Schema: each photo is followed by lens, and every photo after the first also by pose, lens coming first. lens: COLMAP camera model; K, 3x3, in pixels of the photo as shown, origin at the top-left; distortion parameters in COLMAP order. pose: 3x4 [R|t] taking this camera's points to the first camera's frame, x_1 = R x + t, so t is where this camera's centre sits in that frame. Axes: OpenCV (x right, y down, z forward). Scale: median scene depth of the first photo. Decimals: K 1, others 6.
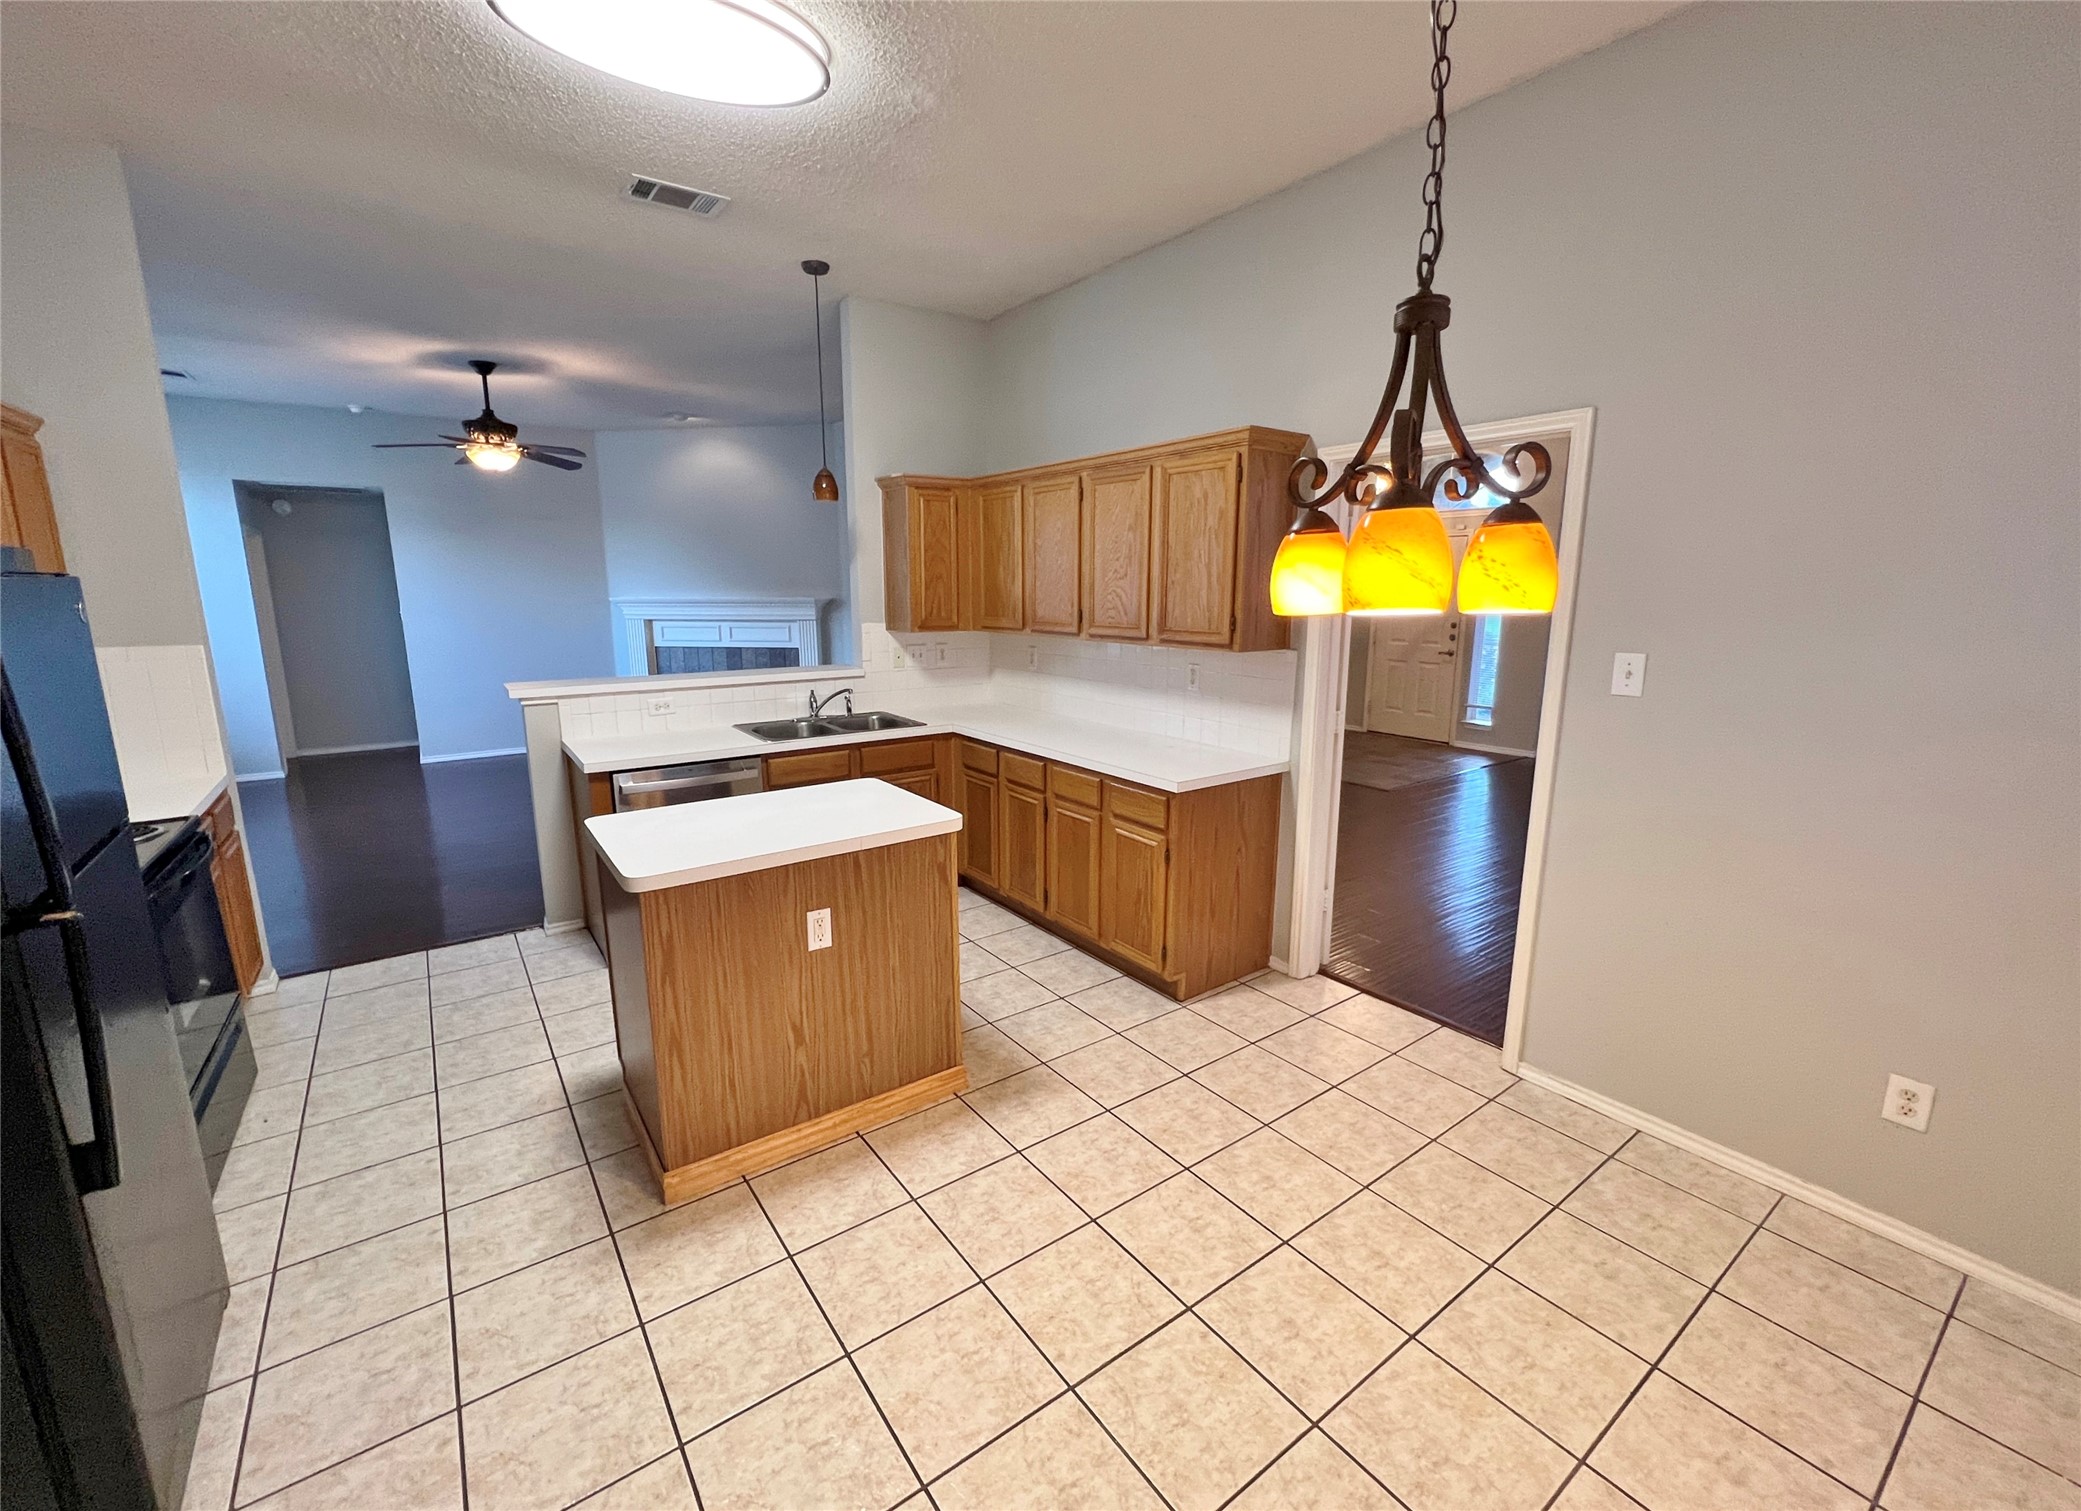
lens RADIAL K [[860.4, 0, 1052.0], [0, 860.4, 756.9], [0, 0, 1]] dist [-0.022307, -0.000024]
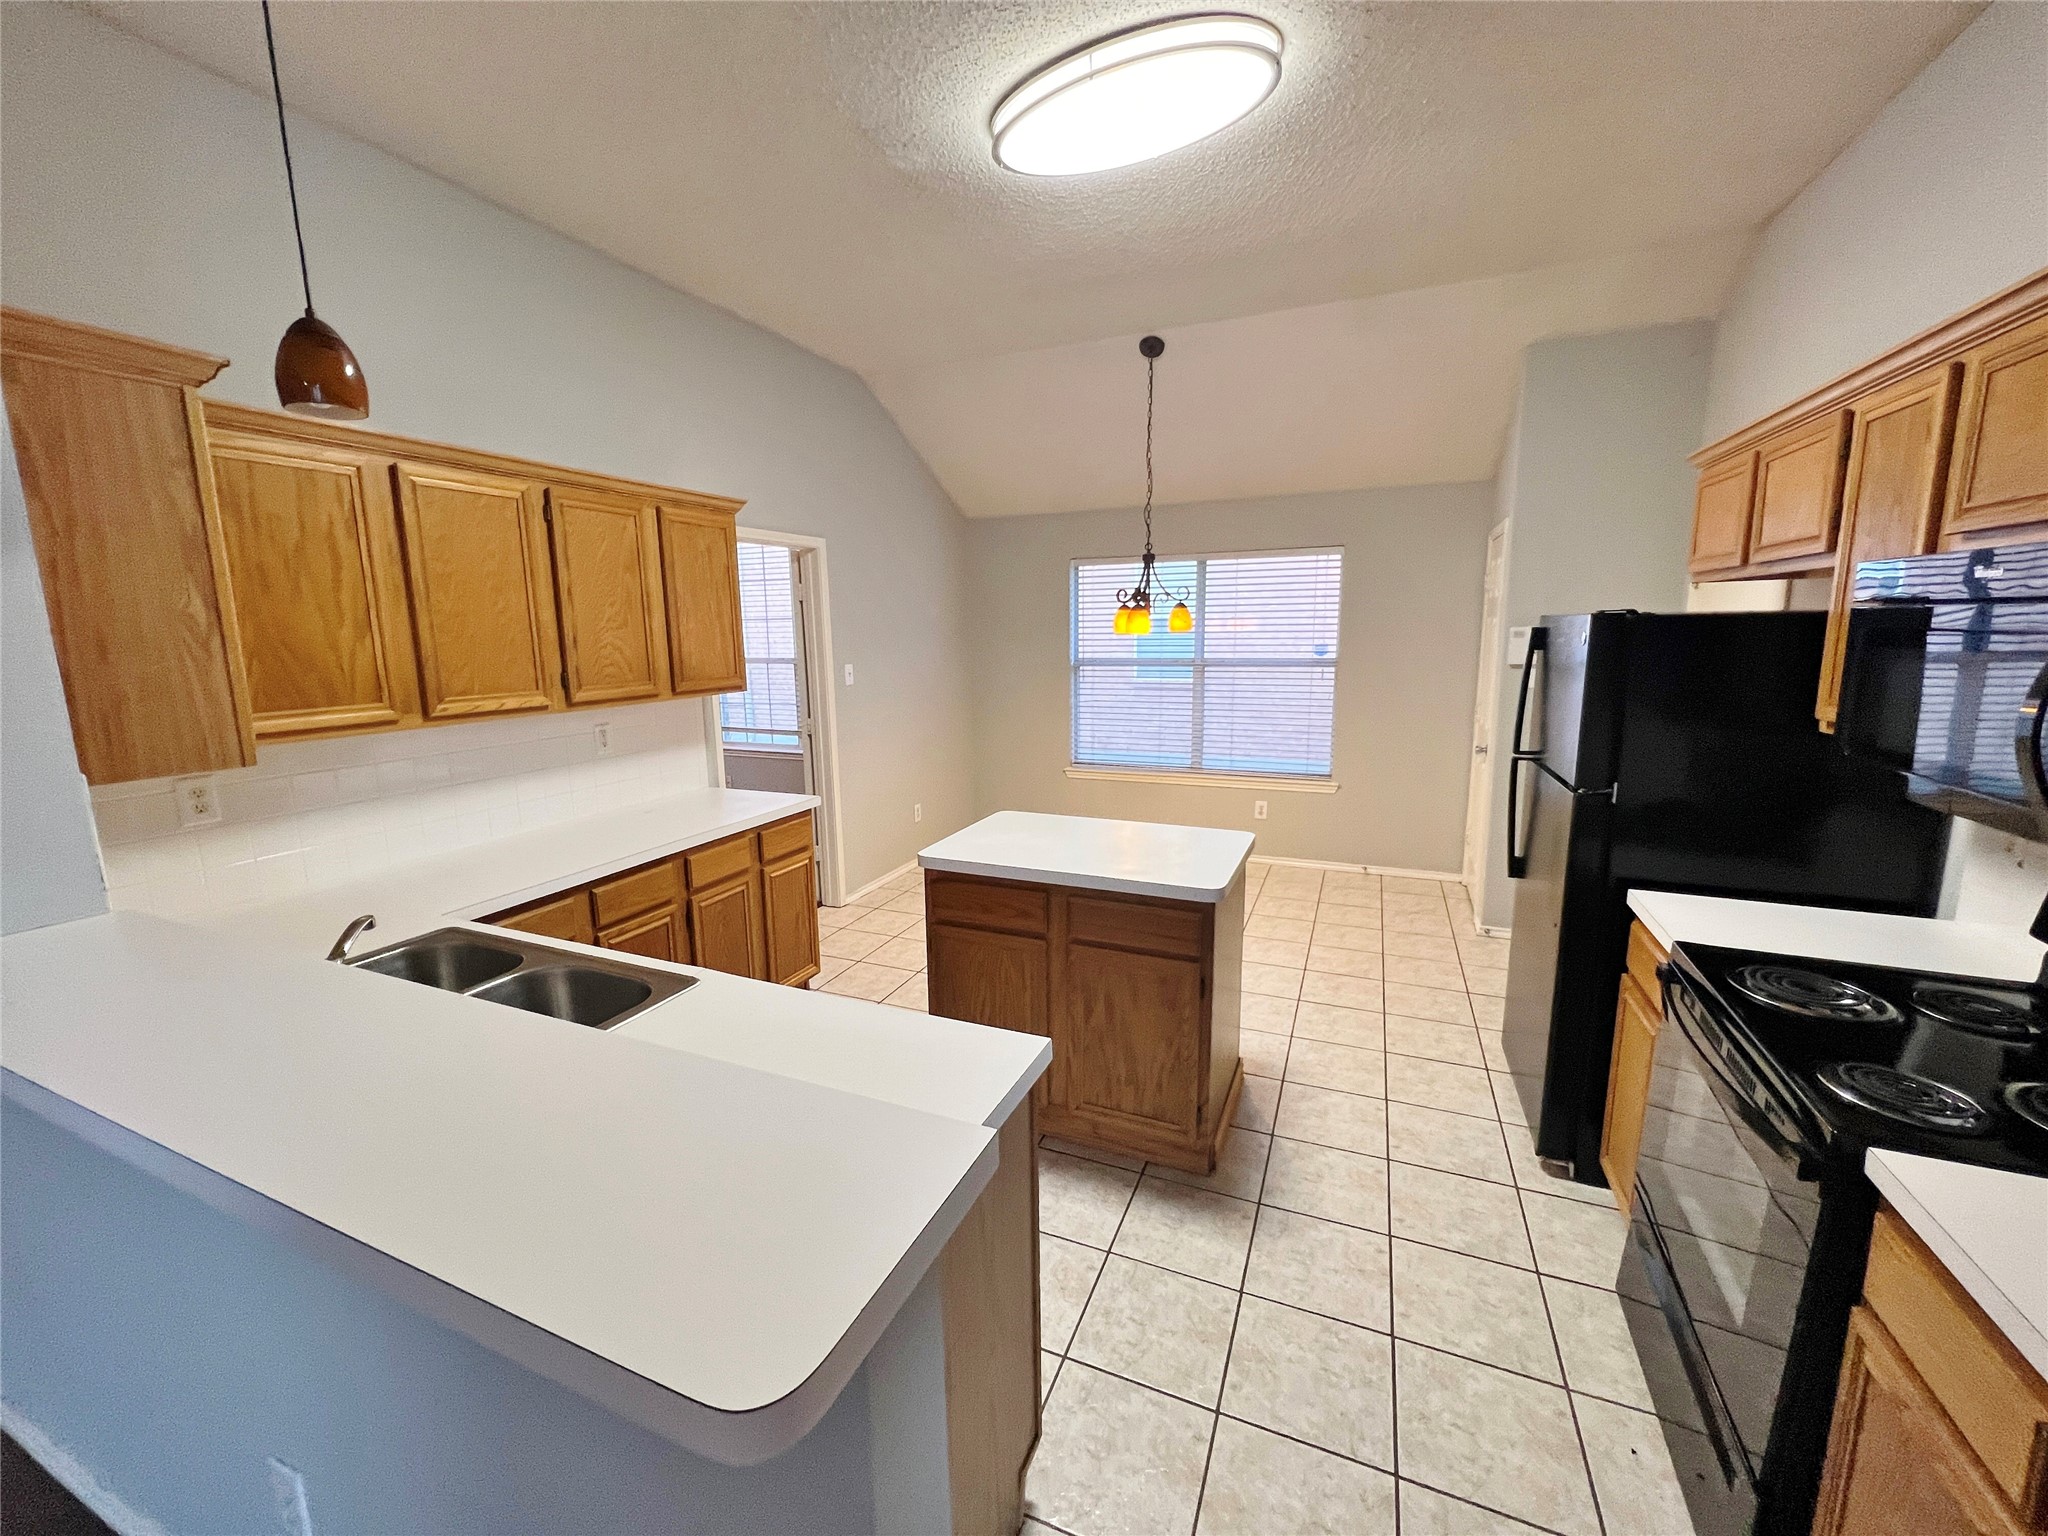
lens RADIAL K [[815.8, 0, 1033.5], [0, 815.8, 748.6], [0, 0, 1]] dist [-0.004762, 0.001137]
pose [[-0.516026, -0.123080, 0.847684, -0.903371], [0.182515, 0.951098, 0.249201, -0.245789], [-0.836902, 0.283309, -0.468327, 1.190300]]
